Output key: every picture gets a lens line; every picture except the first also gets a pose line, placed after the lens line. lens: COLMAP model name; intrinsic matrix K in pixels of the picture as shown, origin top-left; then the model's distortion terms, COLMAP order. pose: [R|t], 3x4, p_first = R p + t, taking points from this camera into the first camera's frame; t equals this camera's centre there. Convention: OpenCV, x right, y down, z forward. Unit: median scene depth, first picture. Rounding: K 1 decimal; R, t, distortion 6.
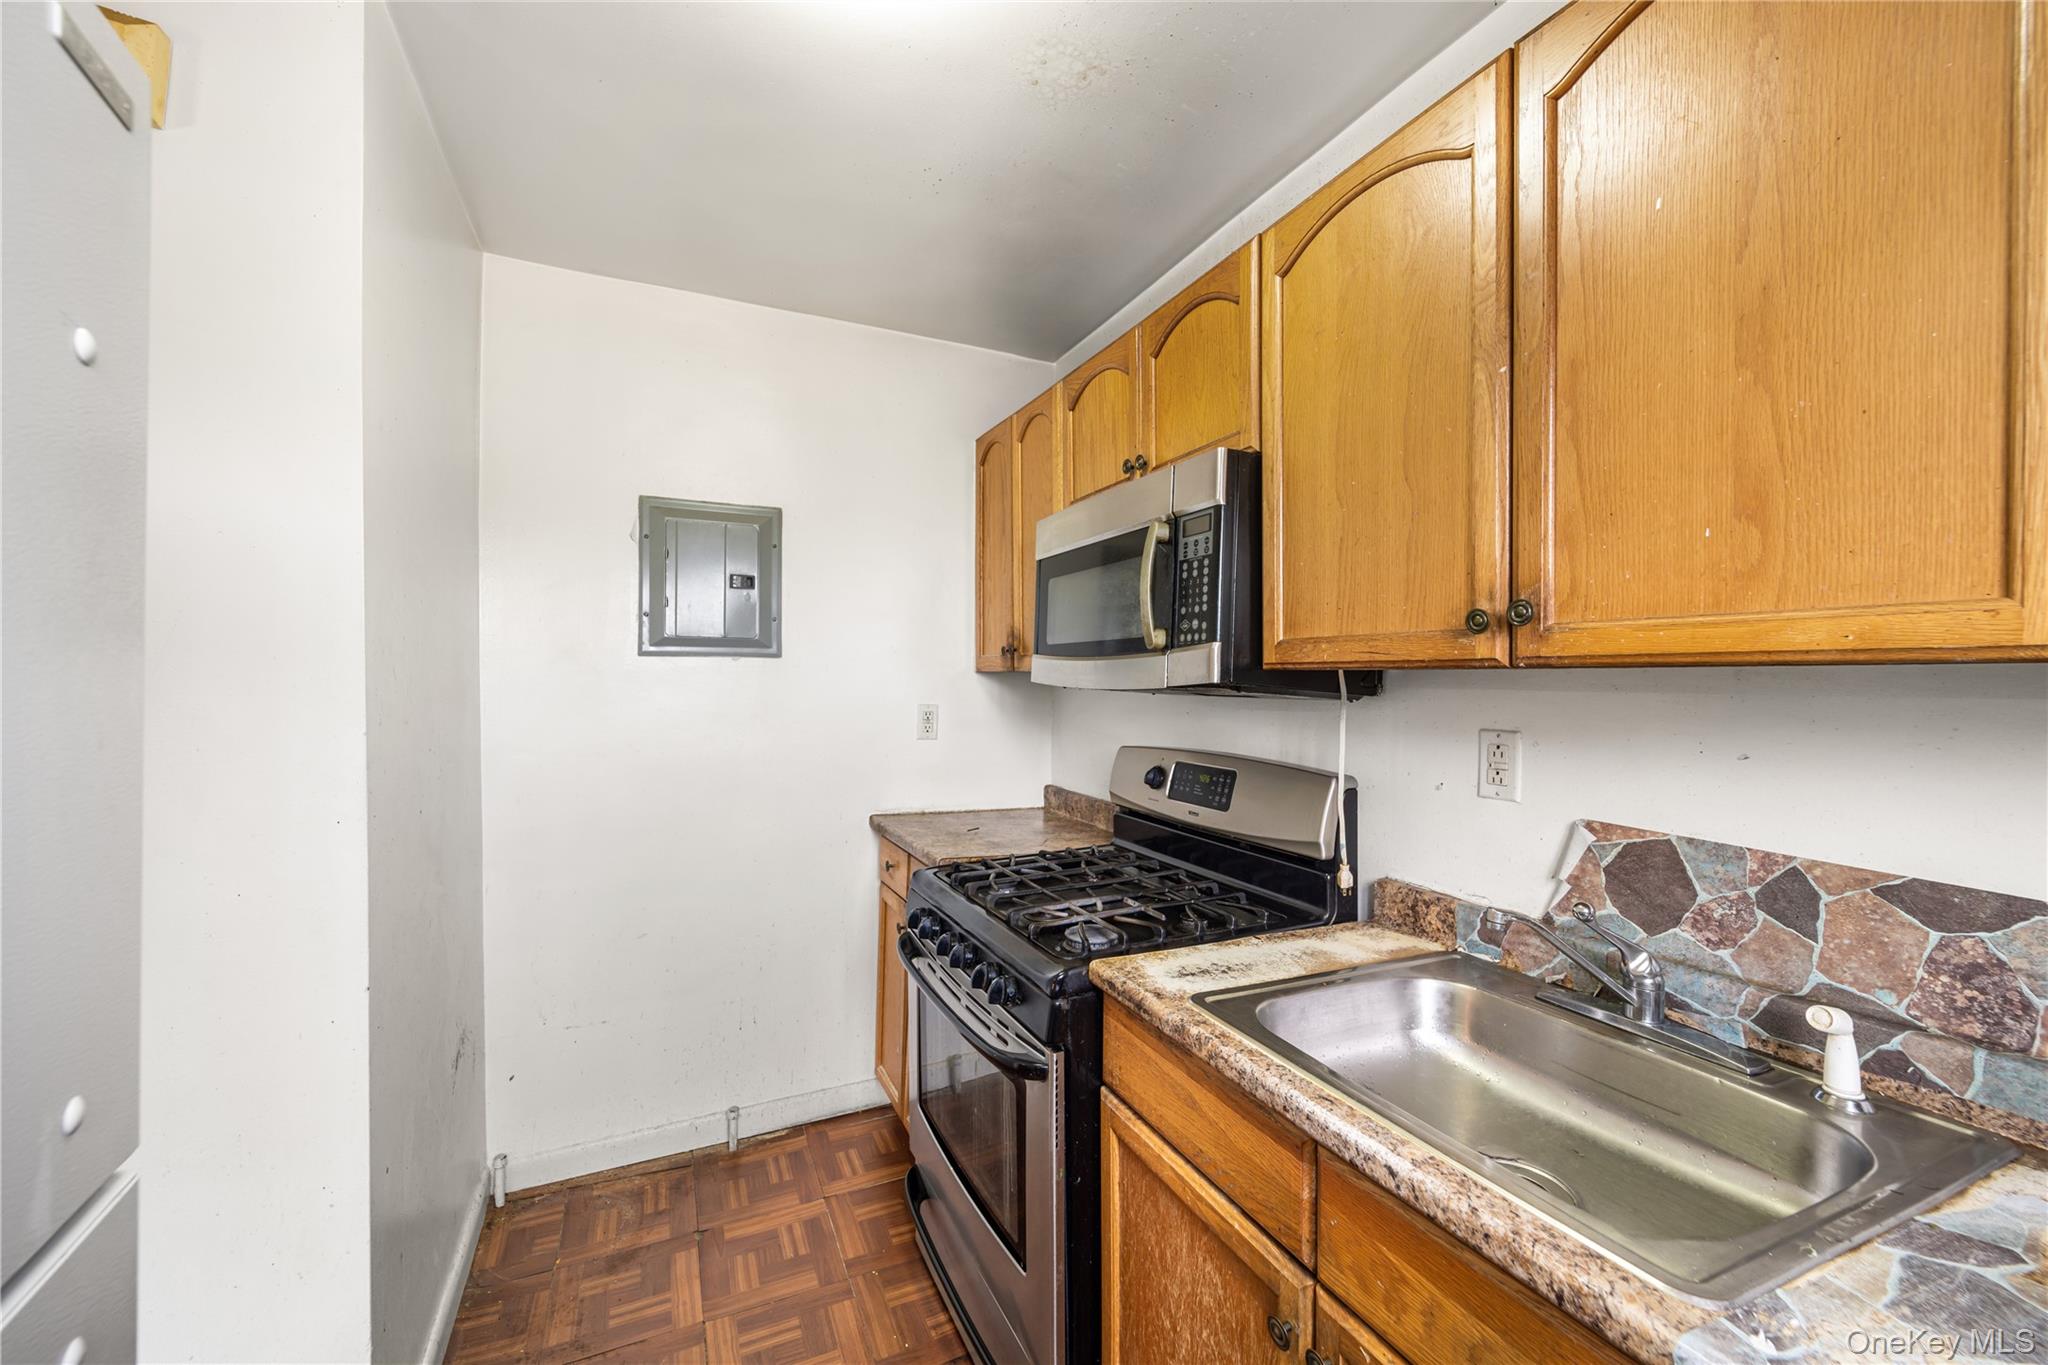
lens RADIAL K [[821.5, 0, 1024.0], [0, 821.5, 682.5], [0, 0, 1]] dist [0.001273, 0.000029]
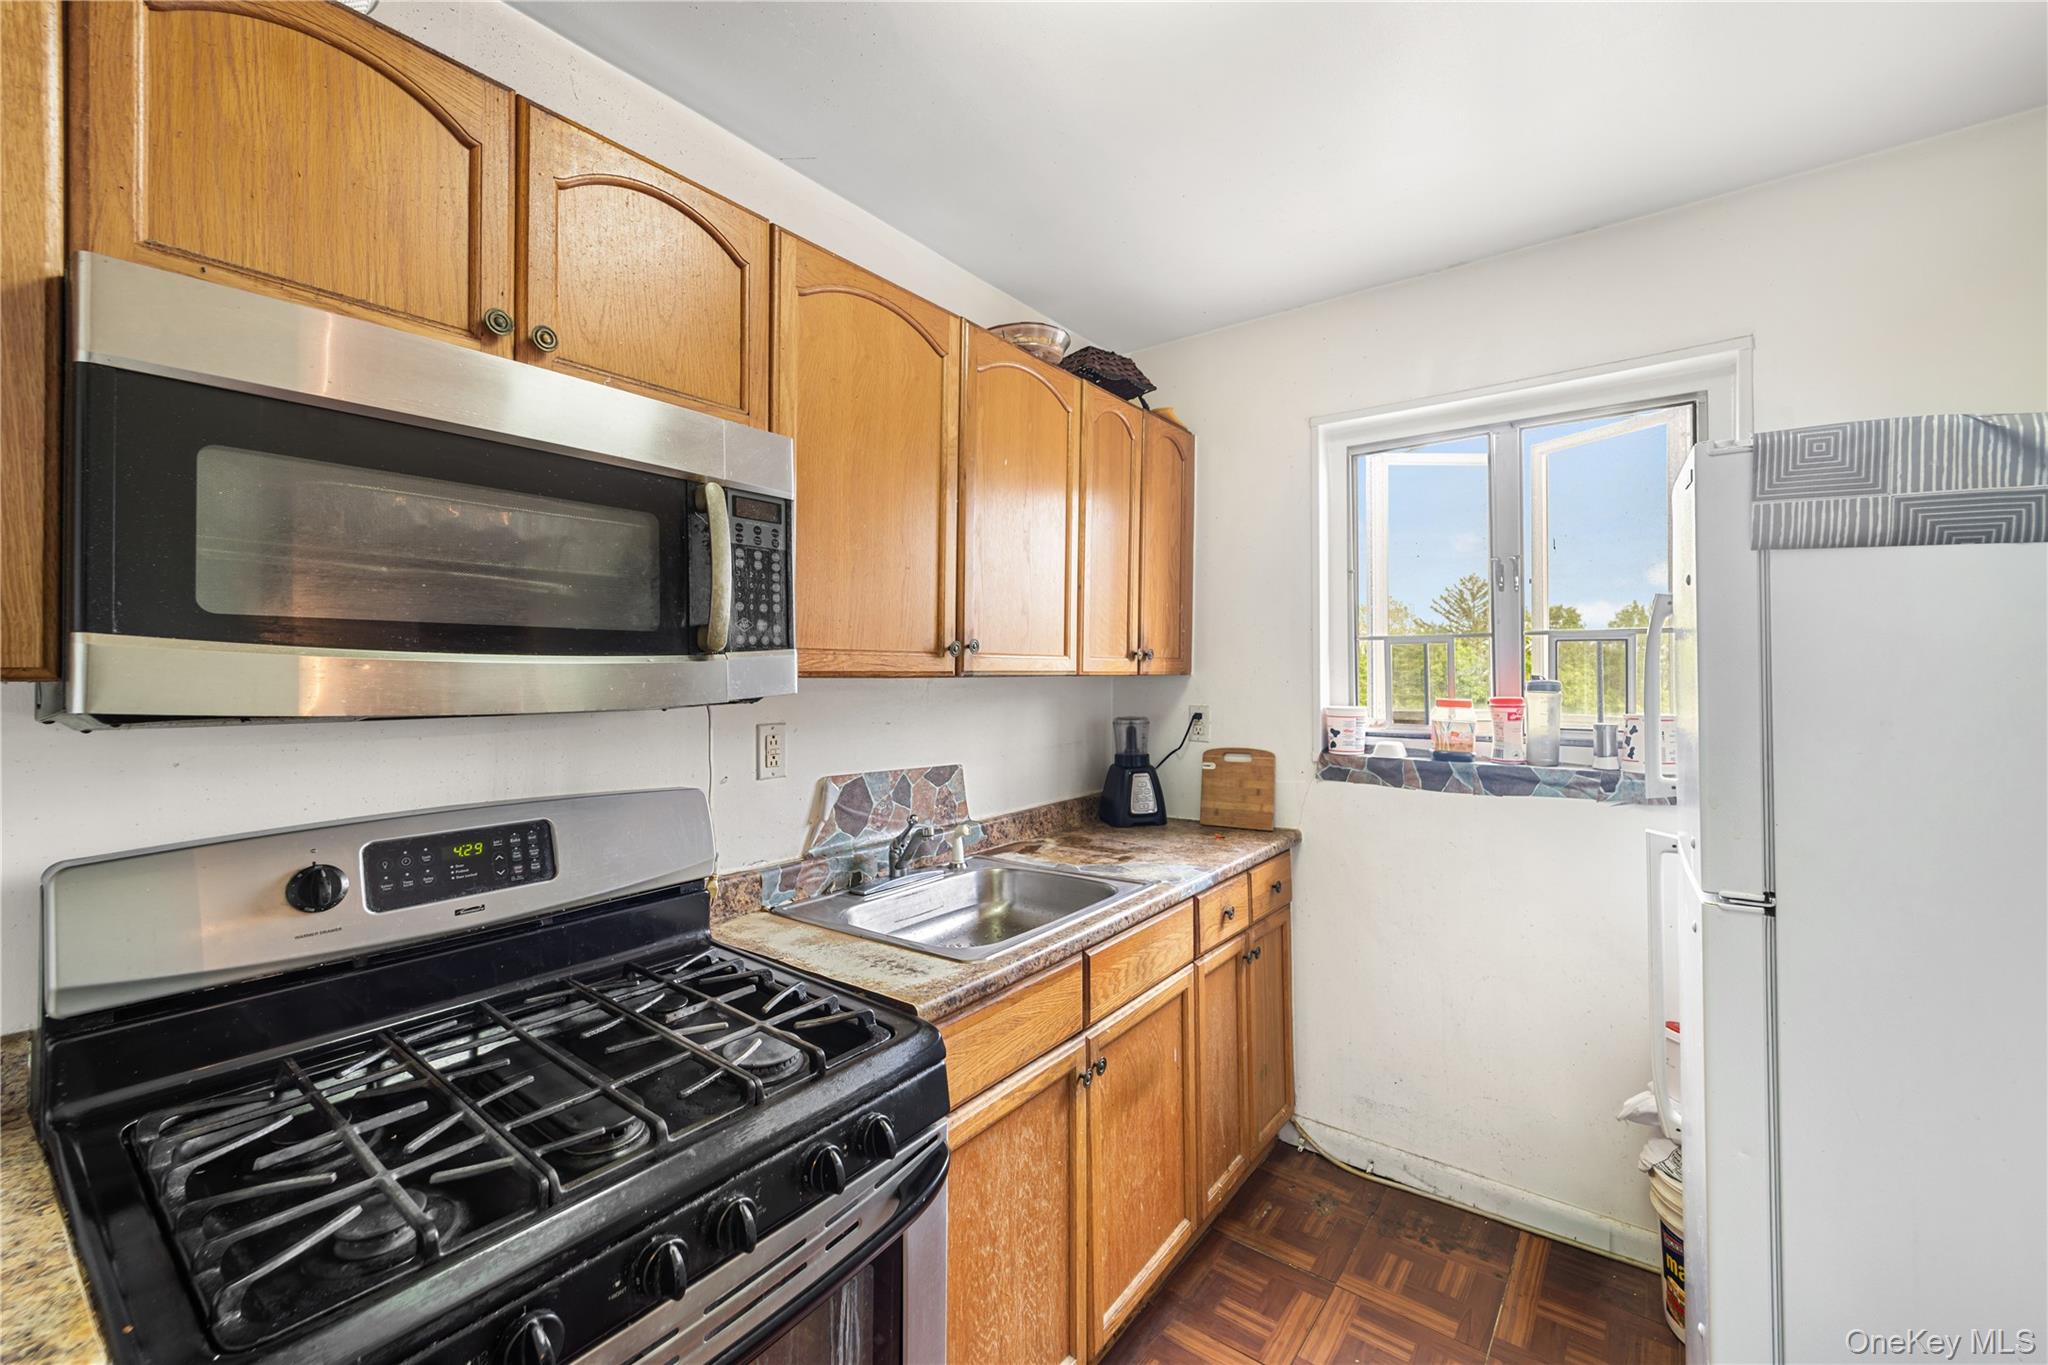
lens RADIAL K [[832.6, 0, 1028.2], [0, 832.6, 655.3], [0, 0, 1]] dist [0.000873, 0.000018]
pose [[-0.475133, 0.013282, 0.879814, -0.755345], [0.006579, 0.999912, -0.011542, -0.030819], [-0.879890, 0.000304, -0.475178, 1.282306]]
